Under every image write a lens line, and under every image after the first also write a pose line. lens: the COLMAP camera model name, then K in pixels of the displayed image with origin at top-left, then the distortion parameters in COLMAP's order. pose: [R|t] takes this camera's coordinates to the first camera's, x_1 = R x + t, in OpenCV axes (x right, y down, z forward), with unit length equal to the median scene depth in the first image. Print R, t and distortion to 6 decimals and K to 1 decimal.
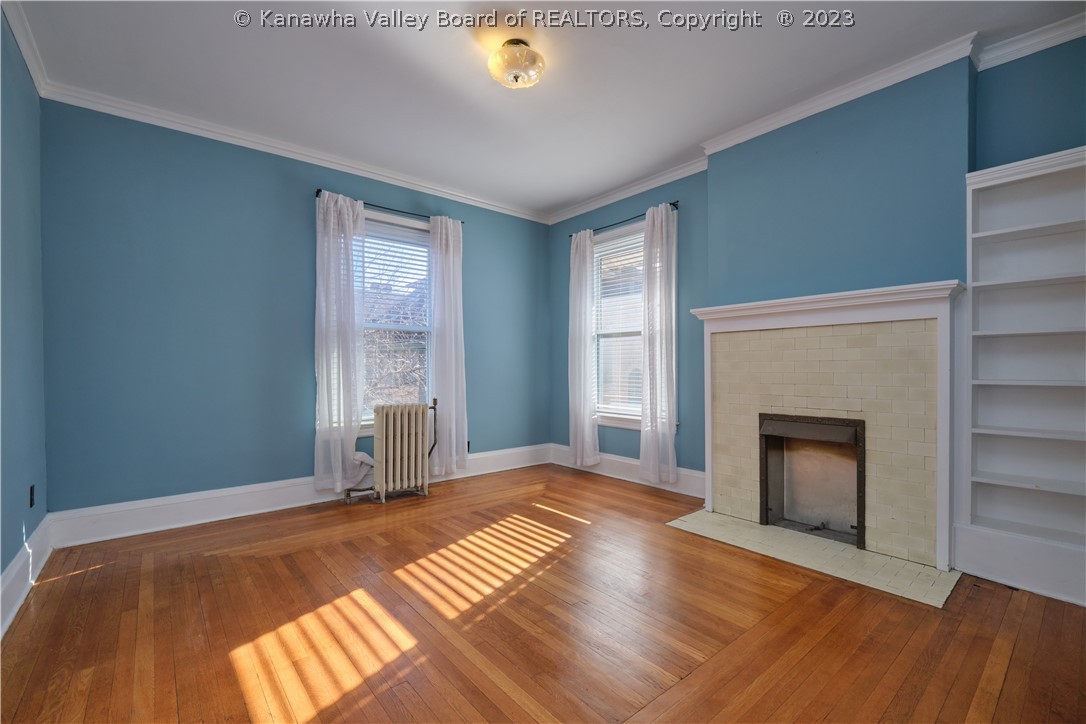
lens RADIAL K [[470.4, 0, 547.6], [0, 470.4, 368.9], [0, 0, 1]] dist [-0.004402, -0.000775]
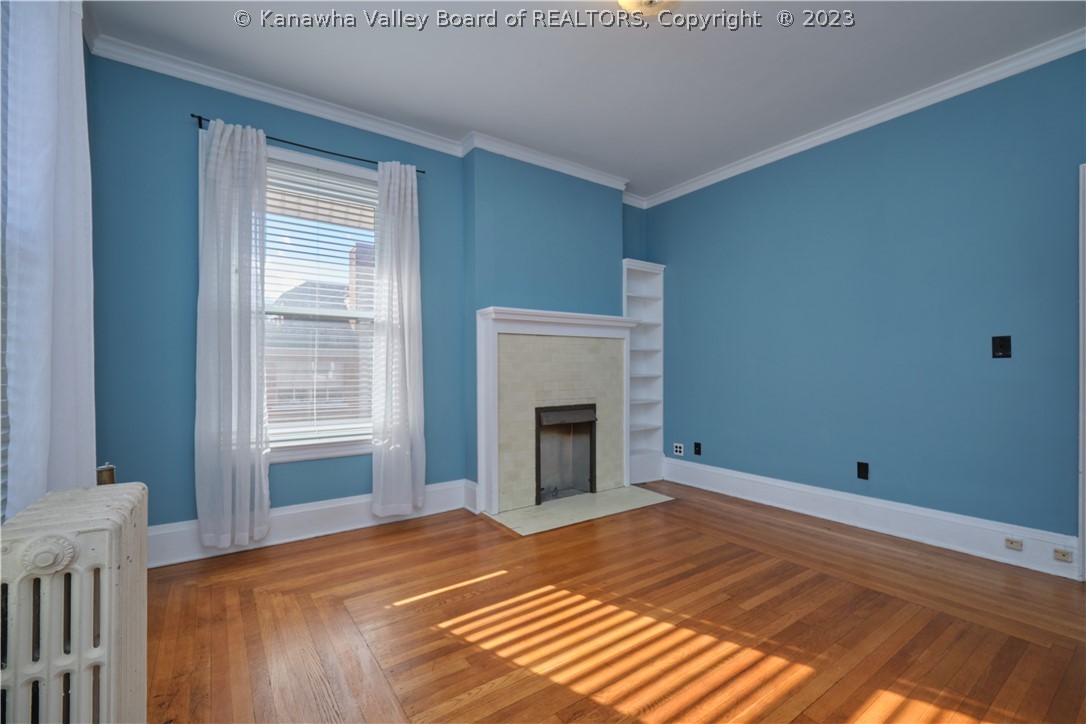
lens RADIAL K [[470.4, 0, 546.0], [0, 470.4, 361.4], [0, 0, 1]] dist [-0.004402, -0.000775]
pose [[0.076767, 0.011419, 0.996984, -0.756976], [0.001457, 0.999932, -0.011565, -0.004966], [-0.997048, 0.002341, 0.076745, 0.985886]]
